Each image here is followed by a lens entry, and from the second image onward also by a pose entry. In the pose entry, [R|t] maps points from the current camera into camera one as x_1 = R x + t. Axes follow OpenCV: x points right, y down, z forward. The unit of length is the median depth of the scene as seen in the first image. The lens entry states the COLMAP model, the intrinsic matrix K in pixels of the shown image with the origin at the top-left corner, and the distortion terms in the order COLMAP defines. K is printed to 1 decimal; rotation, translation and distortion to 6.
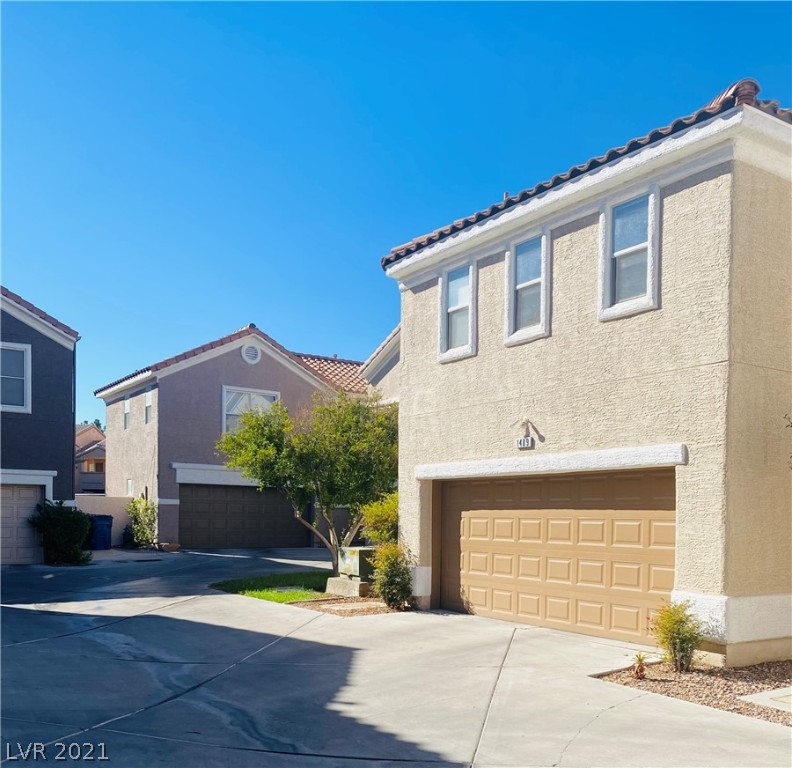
lens RADIAL K [[832.1, 0, 396.7], [0, 832.1, 537.3], [0, 0, 1]] dist [0.004562, -0.014173]
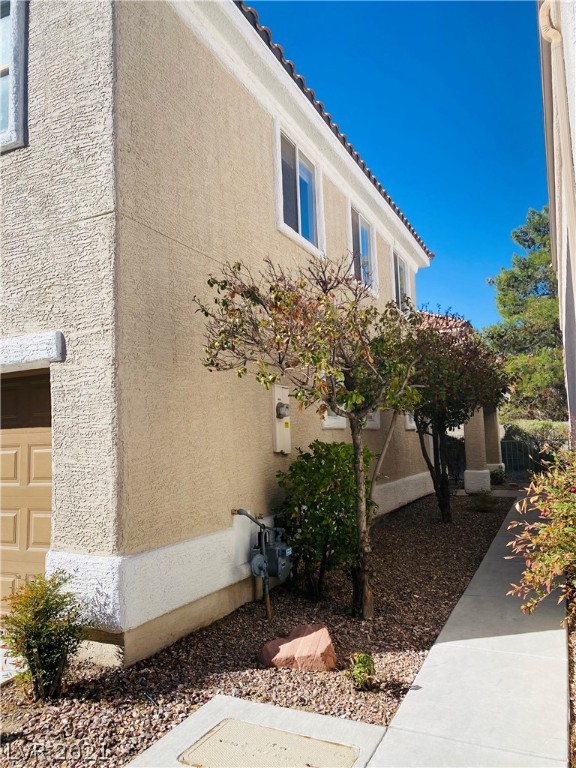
lens RADIAL K [[576.5, 0, 288.0], [0, 576.5, 384.0], [0, 0, 1]] dist [0.038551, -0.001560]
pose [[0.853090, 0.009744, 0.521672, 0.235764], [0.056147, 0.992305, -0.110352, -0.005586], [-0.518734, 0.123431, 0.845979, 0.463081]]
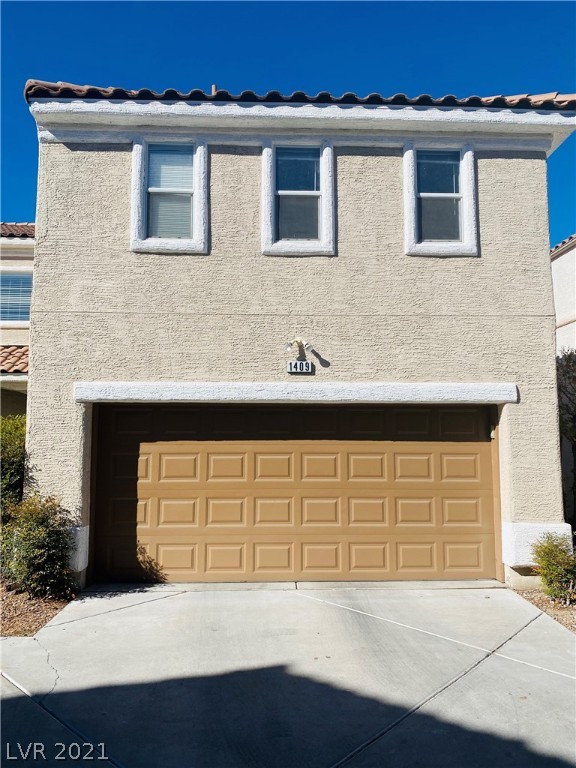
lens RADIAL K [[648.3, 0, 288.0], [0, 648.3, 384.0], [0, 0, 1]] dist [0.074935, -0.145784]
pose [[0.510752, 0.081485, 0.855858, -0.493502], [0.026042, 0.993575, -0.110138, -0.023748], [-0.859333, 0.078541, 0.505349, 0.757900]]
